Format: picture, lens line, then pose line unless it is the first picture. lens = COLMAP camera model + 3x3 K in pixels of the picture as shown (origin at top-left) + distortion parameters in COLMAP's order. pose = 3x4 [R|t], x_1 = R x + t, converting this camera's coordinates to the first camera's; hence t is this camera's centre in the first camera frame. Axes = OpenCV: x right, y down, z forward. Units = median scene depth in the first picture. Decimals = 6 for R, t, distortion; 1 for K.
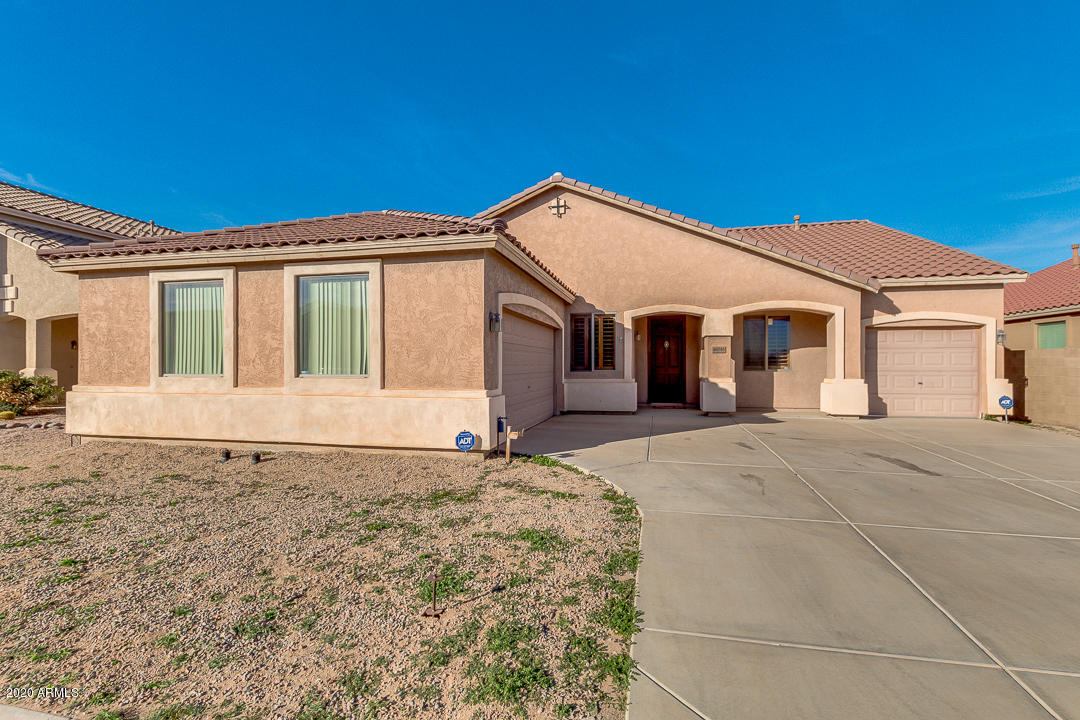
lens RADIAL K [[498.9, 0, 538.9], [0, 498.9, 364.2], [0, 0, 1]] dist [0.005083, -0.002310]
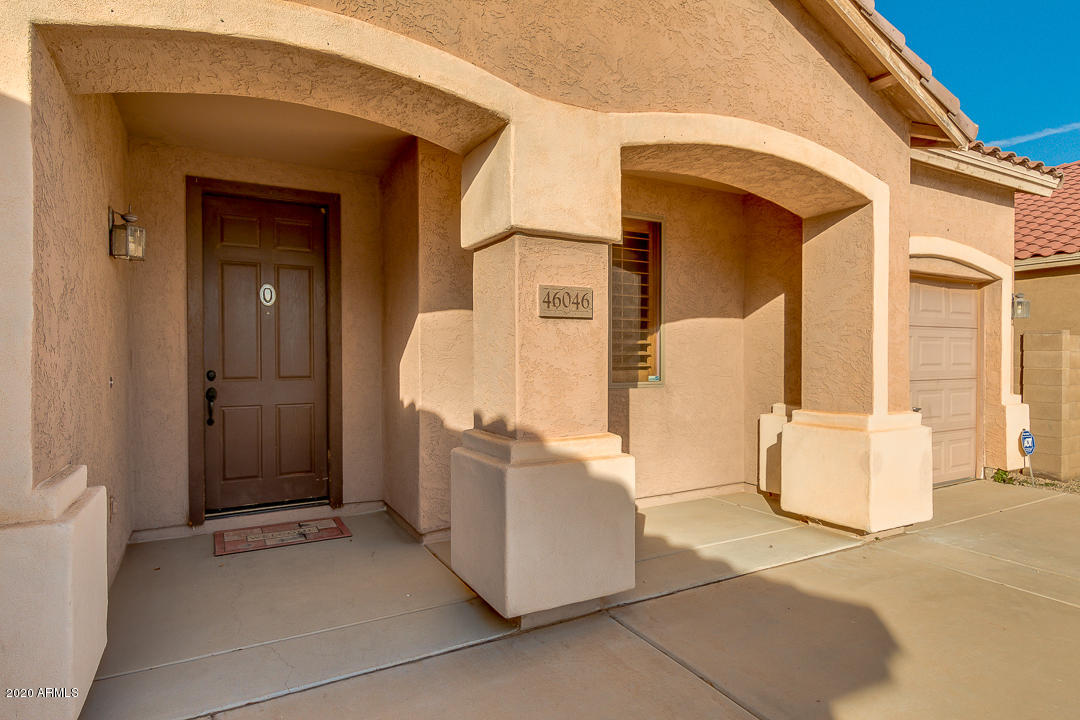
lens RADIAL K [[602.4, 0, 533.7], [0, 602.4, 367.3], [0, 0, 1]] dist [0.007518, -0.000662]
pose [[0.744435, -0.007562, 0.667652, 0.193395], [0.003097, 0.999964, 0.007873, -0.002713], [-0.667688, -0.003793, 0.744432, 0.884640]]
